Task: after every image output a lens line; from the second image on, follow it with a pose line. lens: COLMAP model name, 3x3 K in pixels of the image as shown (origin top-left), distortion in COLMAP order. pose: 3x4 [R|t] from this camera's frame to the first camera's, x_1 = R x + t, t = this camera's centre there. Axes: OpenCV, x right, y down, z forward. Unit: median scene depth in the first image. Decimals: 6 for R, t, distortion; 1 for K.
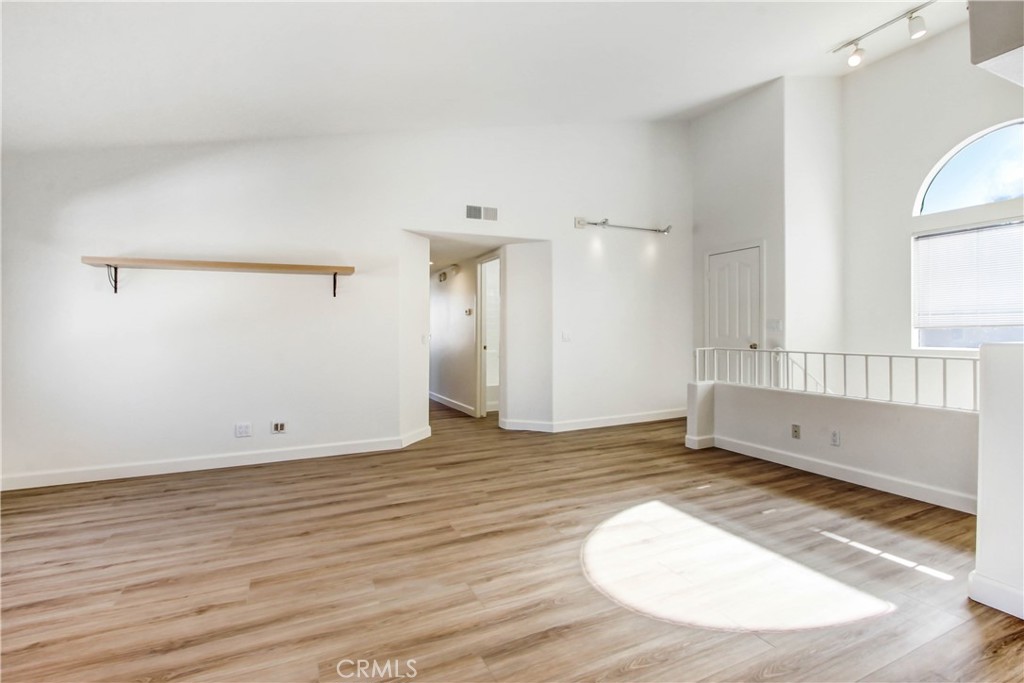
lens RADIAL K [[481.2, 0, 513.1], [0, 481.2, 332.2], [0, 0, 1]] dist [-0.014126, -0.001752]
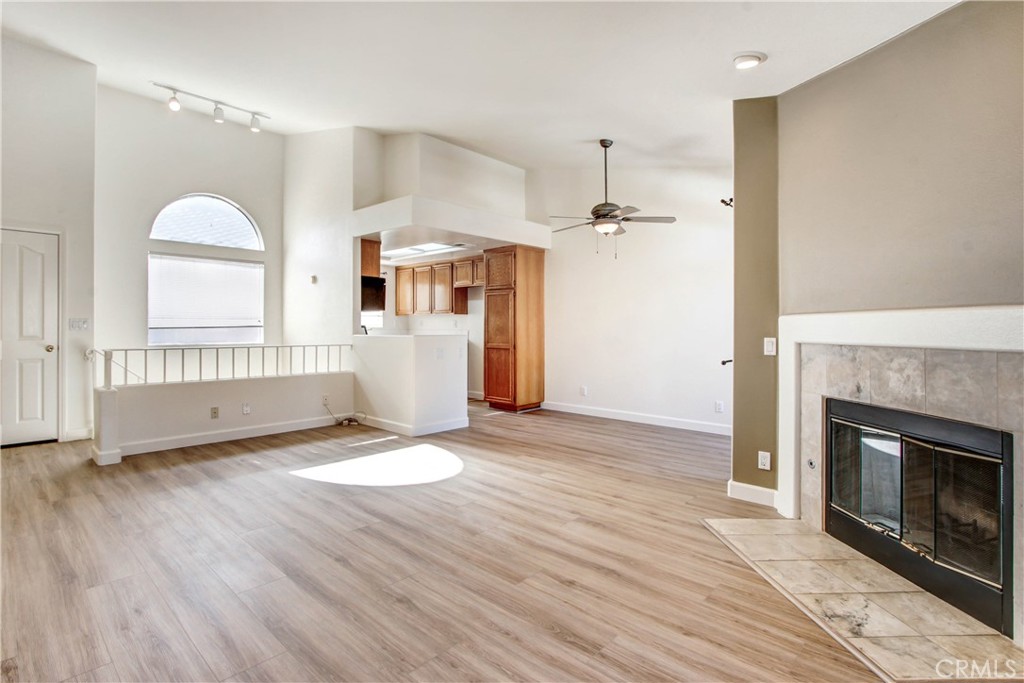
lens RADIAL K [[498.6, 0, 476.0], [0, 498.6, 340.5], [0, 0, 1]] dist [-0.016544, -0.000718]
pose [[-0.347185, -0.016757, 0.937647, -1.239020], [-0.005070, 0.999859, 0.015992, 0.000415], [-0.937783, 0.000799, -0.347221, 1.203171]]
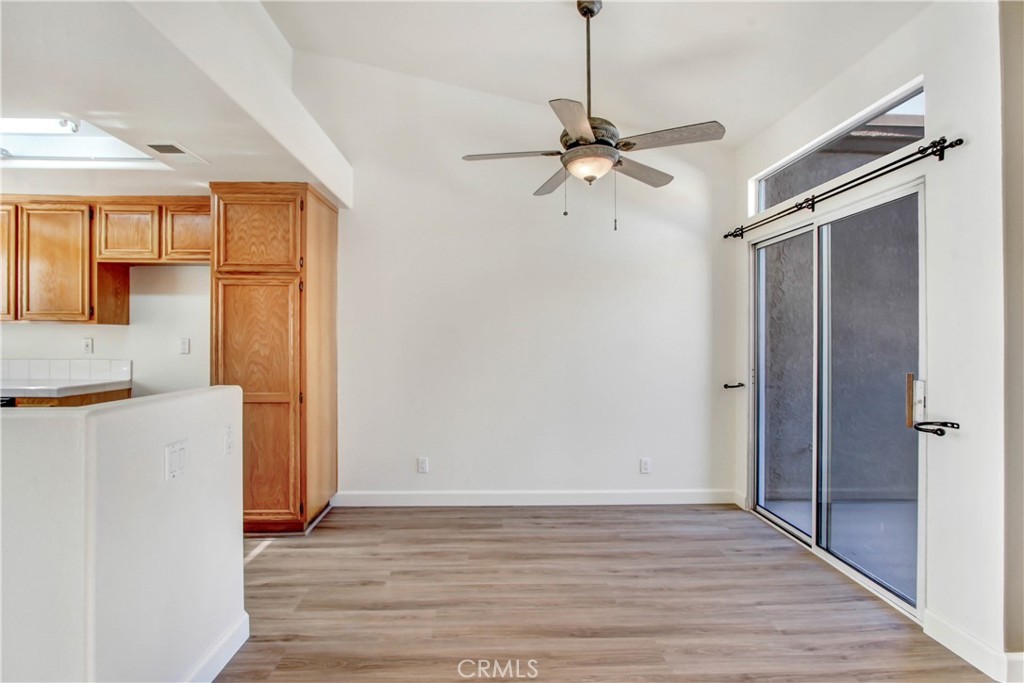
lens RADIAL K [[481.2, 0, 508.1], [0, 481.2, 343.0], [0, 0, 1]] dist [-0.014126, -0.001752]
pose [[-0.923508, 0.001184, 0.383577, 0.158329], [-0.000446, 0.999991, -0.004161, -0.054259], [-0.383578, -0.004013, -0.923500, 1.016915]]
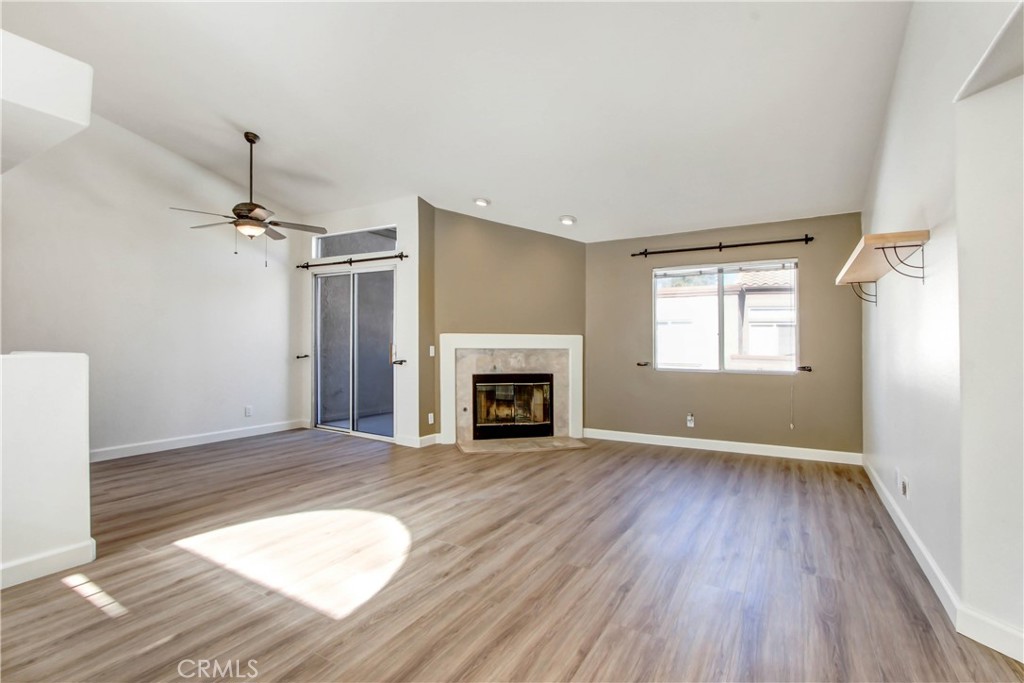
lens RADIAL K [[481.2, 0, 515.7], [0, 481.2, 334.8], [0, 0, 1]] dist [-0.014126, -0.001752]
pose [[-0.820814, -0.006222, -0.571162, 0.575906], [-0.000359, 0.999946, -0.010377, -0.019139], [0.571196, -0.008312, -0.820772, 2.003482]]
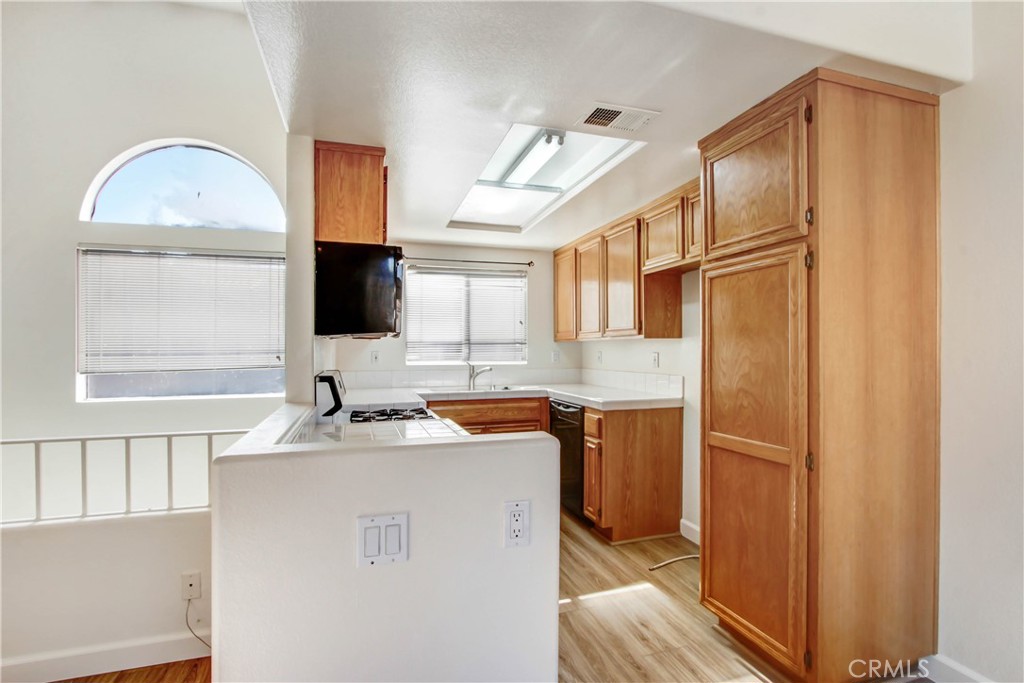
lens RADIAL K [[481.2, 0, 513.3], [0, 481.2, 353.3], [0, 0, 1]] dist [-0.014126, -0.001752]
pose [[0.128759, -0.000715, 0.991676, 0.376221], [-0.000385, 1.000000, 0.000771, -0.071406], [-0.991676, -0.000481, 0.128759, 0.455801]]
